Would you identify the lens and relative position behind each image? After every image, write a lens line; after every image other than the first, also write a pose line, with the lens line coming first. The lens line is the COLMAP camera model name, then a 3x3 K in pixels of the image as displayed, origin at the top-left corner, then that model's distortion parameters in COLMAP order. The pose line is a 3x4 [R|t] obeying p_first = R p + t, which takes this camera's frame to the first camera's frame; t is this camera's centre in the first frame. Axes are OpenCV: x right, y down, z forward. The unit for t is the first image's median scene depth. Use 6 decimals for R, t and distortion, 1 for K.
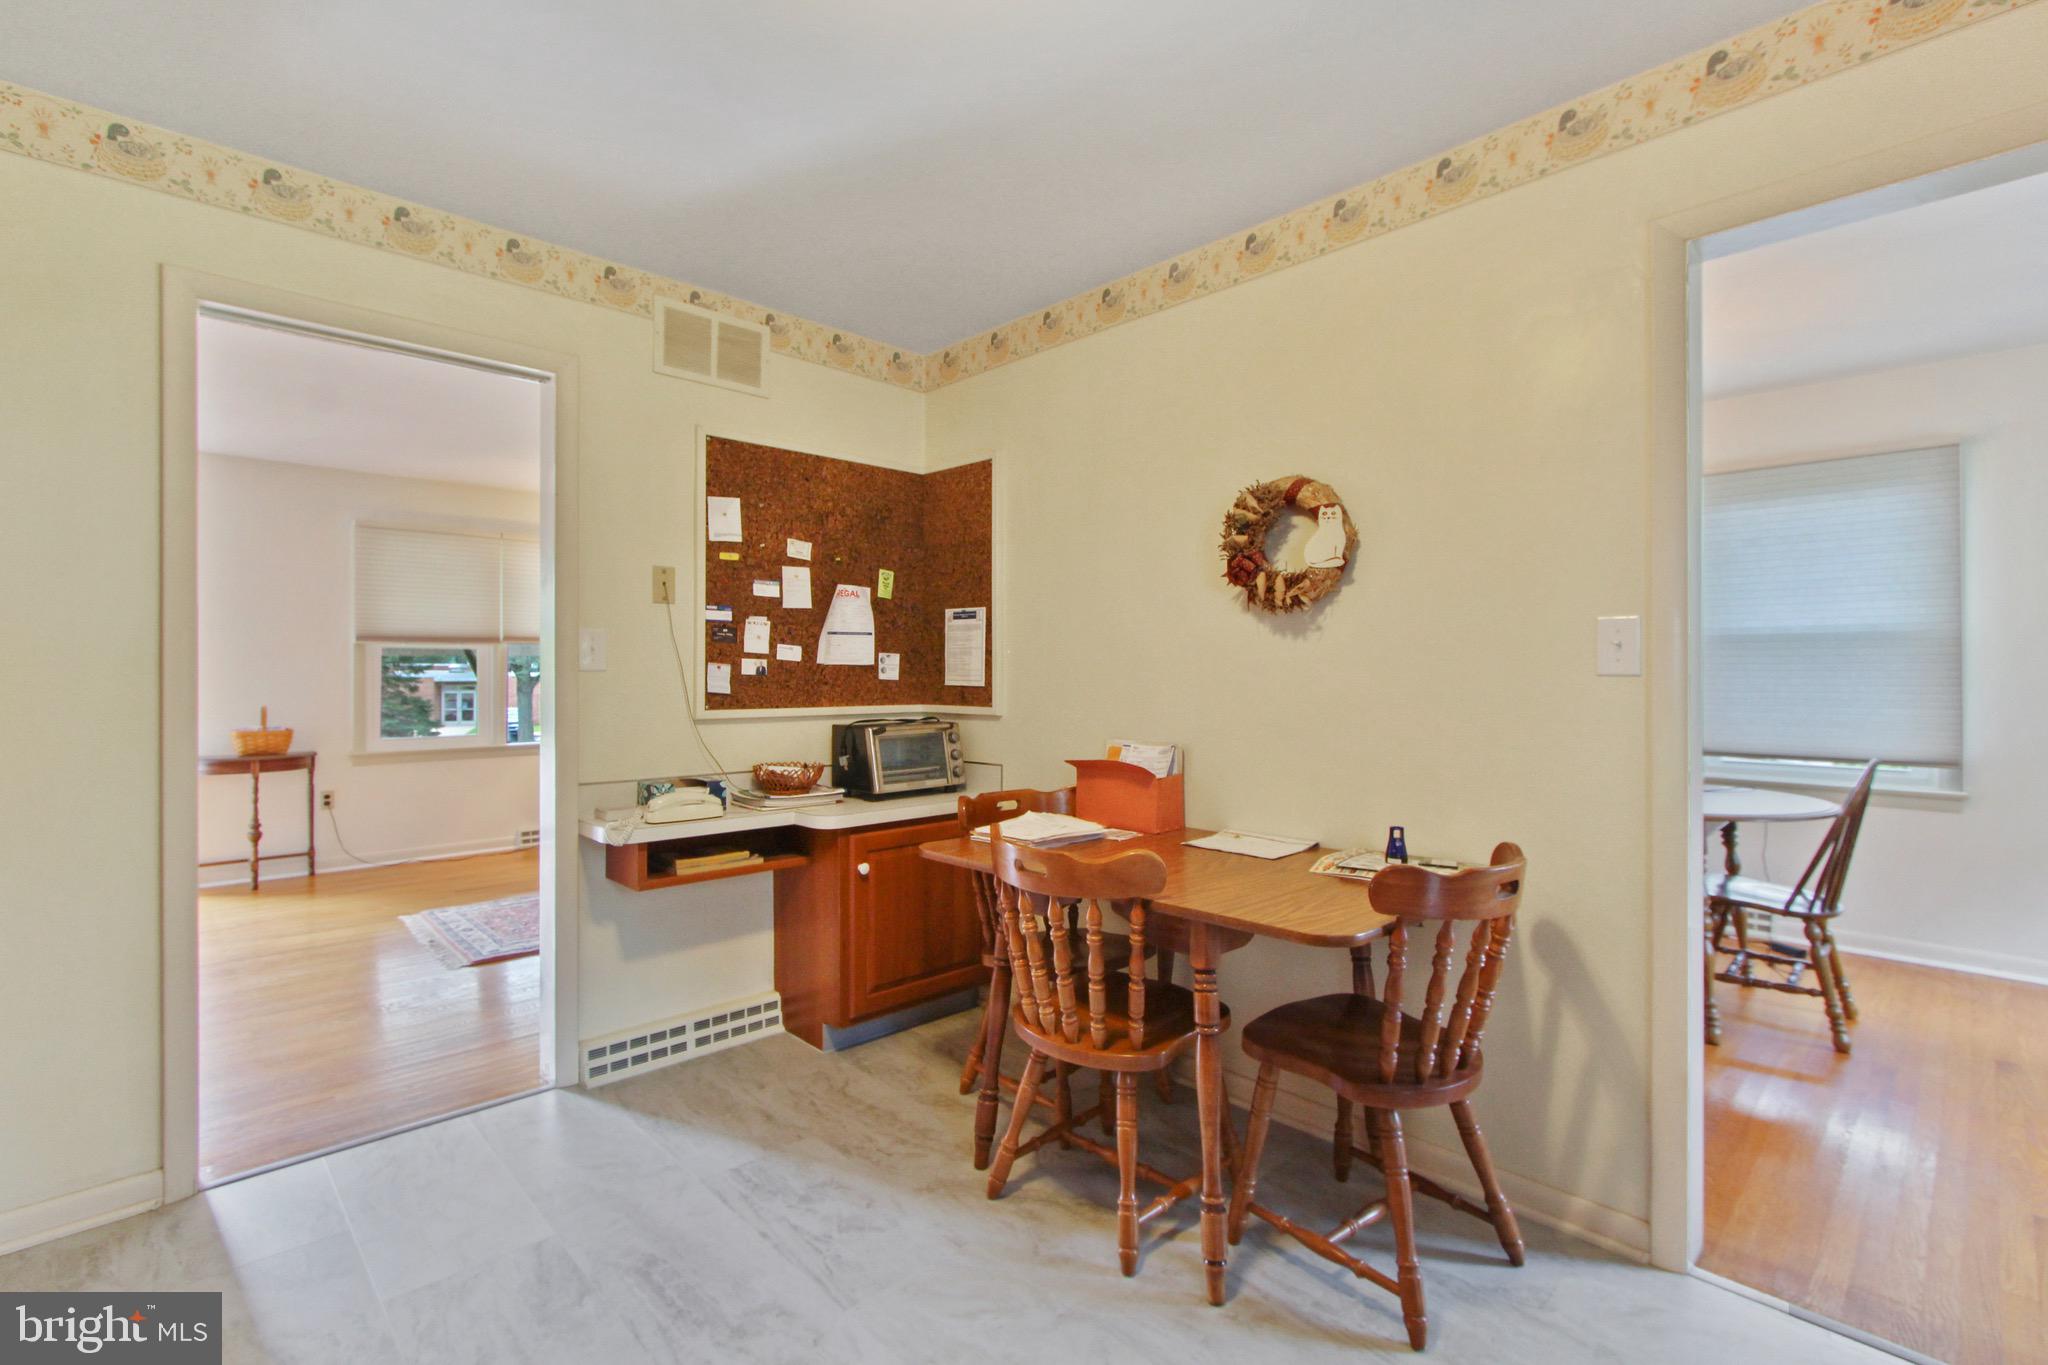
lens RADIAL K [[937.1, 0, 1021.4], [0, 937.1, 672.1], [0, 0, 1]] dist [-0.008906, 0.004443]
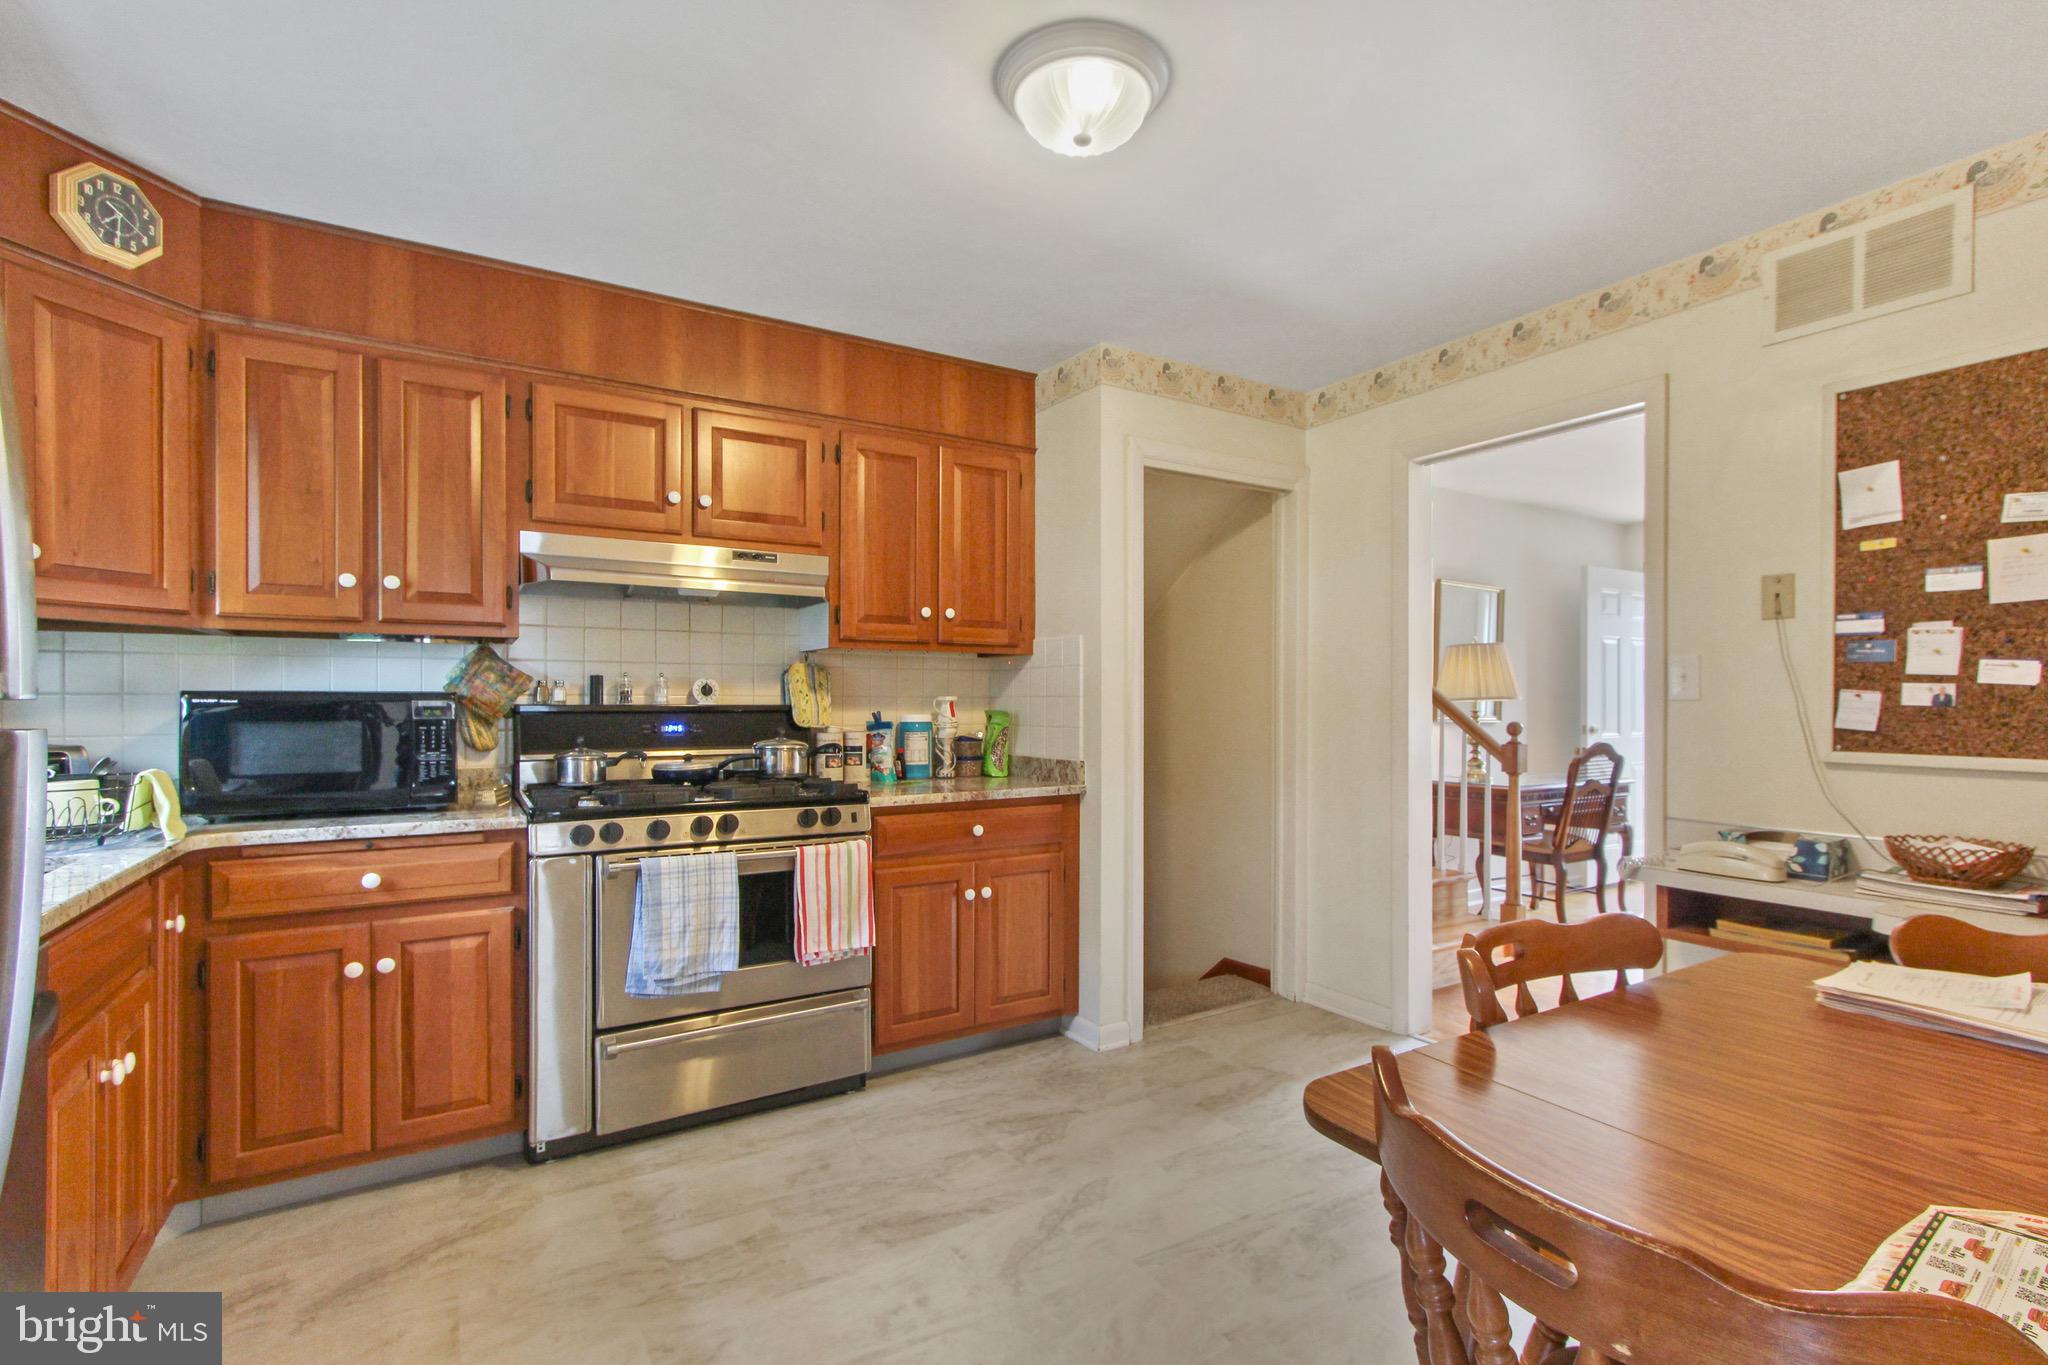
lens RADIAL K [[937.1, 0, 1026.6], [0, 937.1, 690.1], [0, 0, 1]] dist [-0.008906, 0.004443]
pose [[-0.229240, -0.000566, -0.973370, 0.551337], [-0.000622, 1.000000, -0.000435, -0.008280], [0.973370, 0.000506, -0.229240, 0.515201]]
